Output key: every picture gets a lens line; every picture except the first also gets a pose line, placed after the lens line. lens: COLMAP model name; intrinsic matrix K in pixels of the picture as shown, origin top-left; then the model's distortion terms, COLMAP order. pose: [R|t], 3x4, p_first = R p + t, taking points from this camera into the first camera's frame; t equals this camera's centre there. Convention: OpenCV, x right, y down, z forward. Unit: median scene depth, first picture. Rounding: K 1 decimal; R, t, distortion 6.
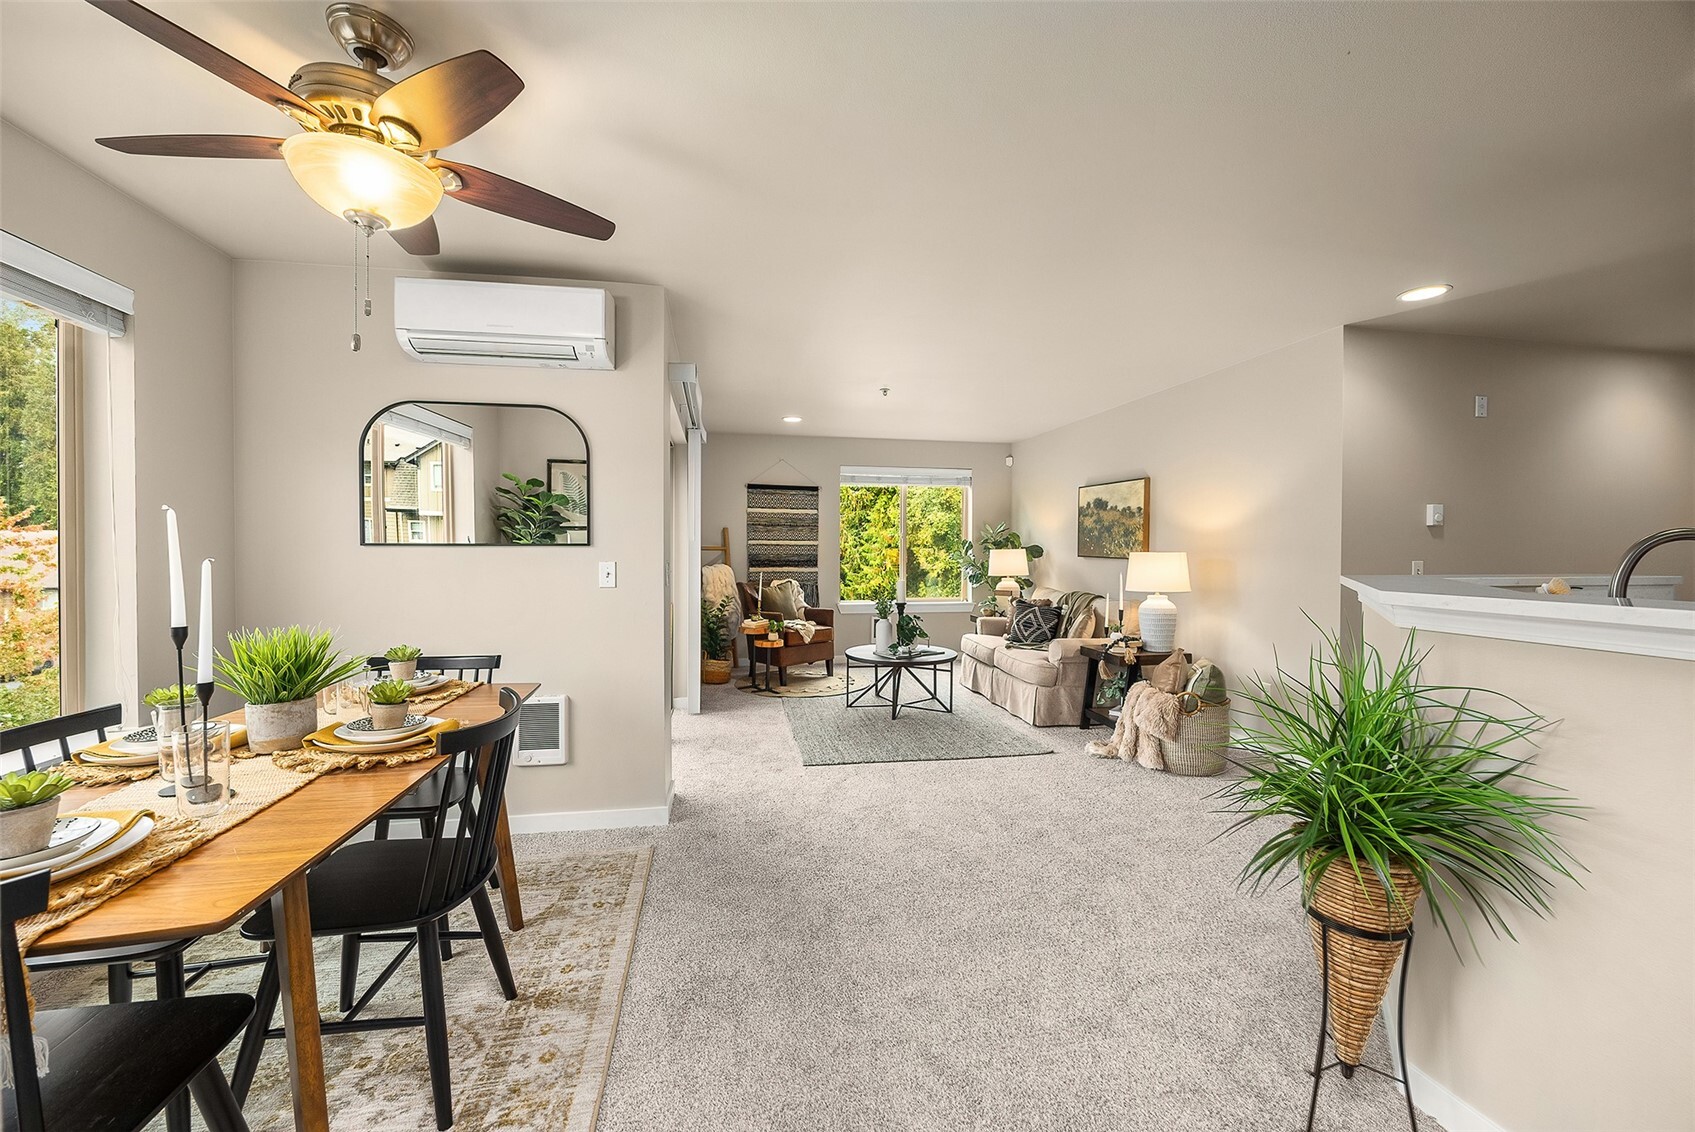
lens RADIAL K [[668.3, 0, 846.4], [0, 668.3, 554.5], [0, 0, 1]] dist [0.000788, 0.000107]
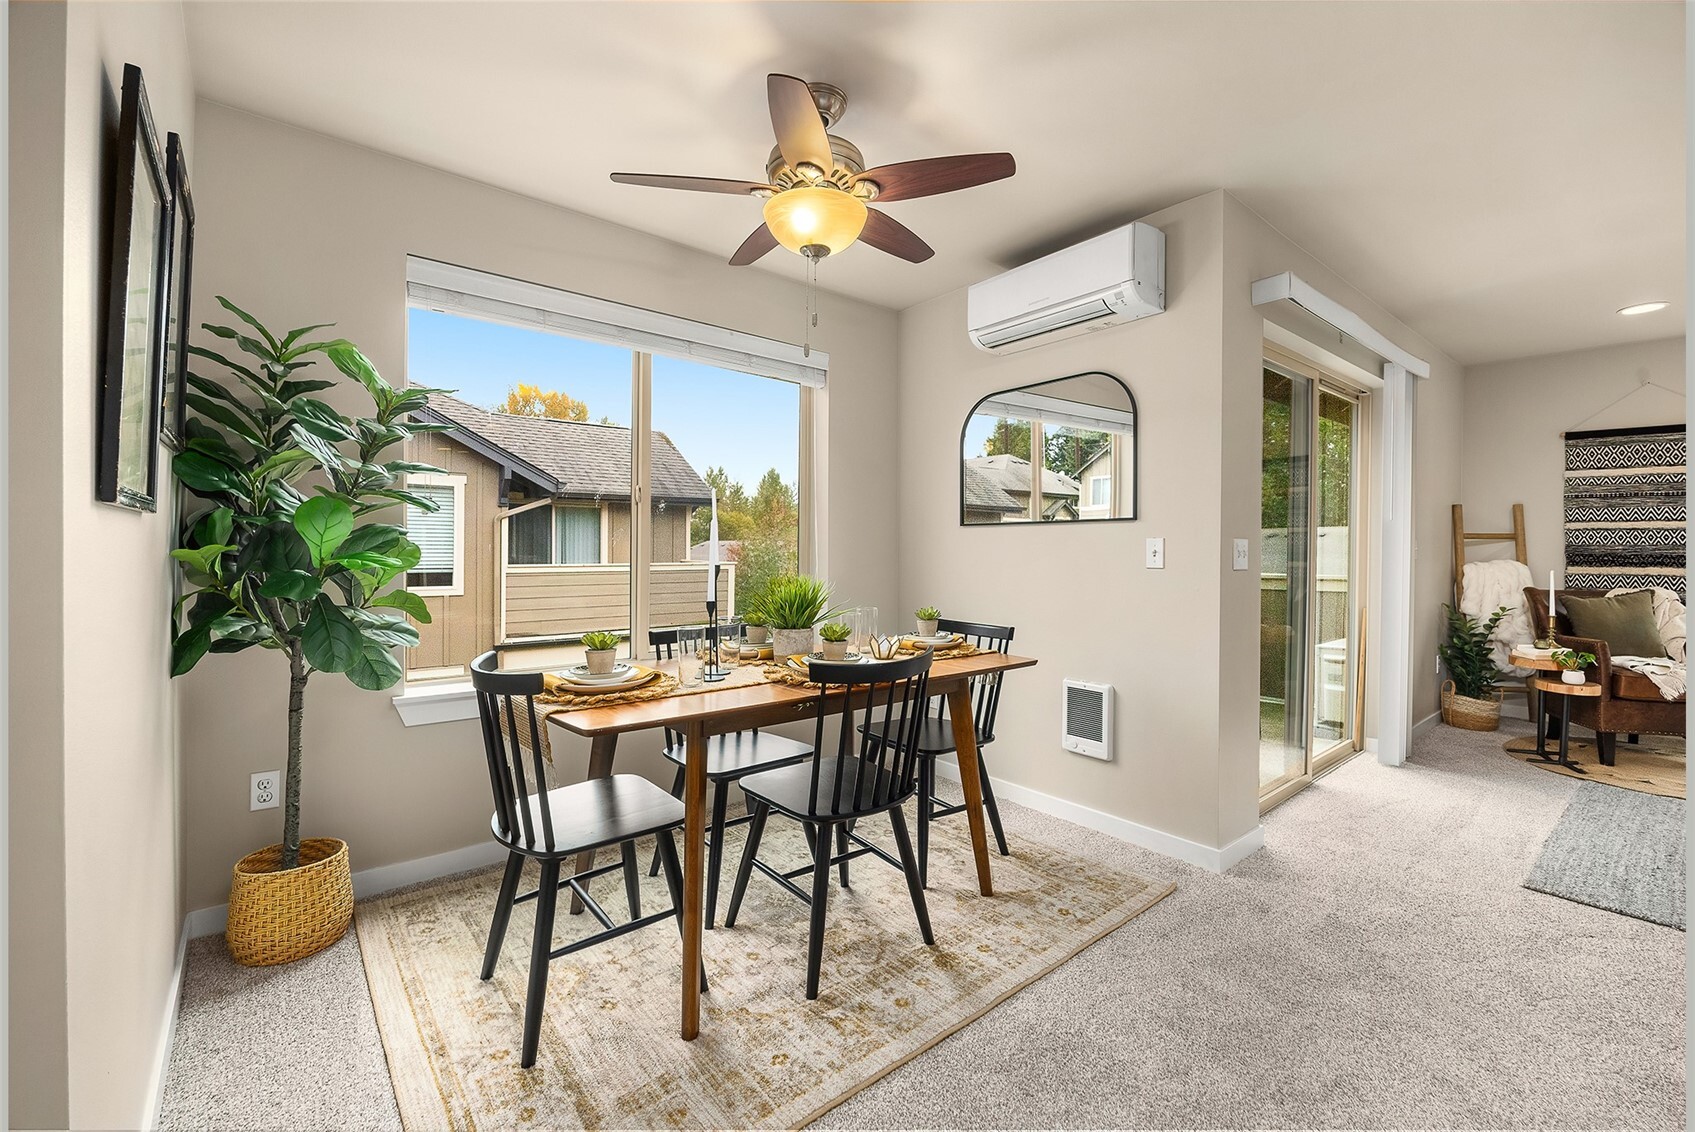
lens RADIAL K [[713.8, 0, 842.0], [0, 713.8, 554.0], [0, 0, 1]] dist [-0.015142, 0.000248]
pose [[0.474261, 0.004769, -0.880371, 0.135067], [-0.010669, 0.999943, -0.000330, 0.018947], [0.880320, 0.009549, 0.474285, 0.115350]]
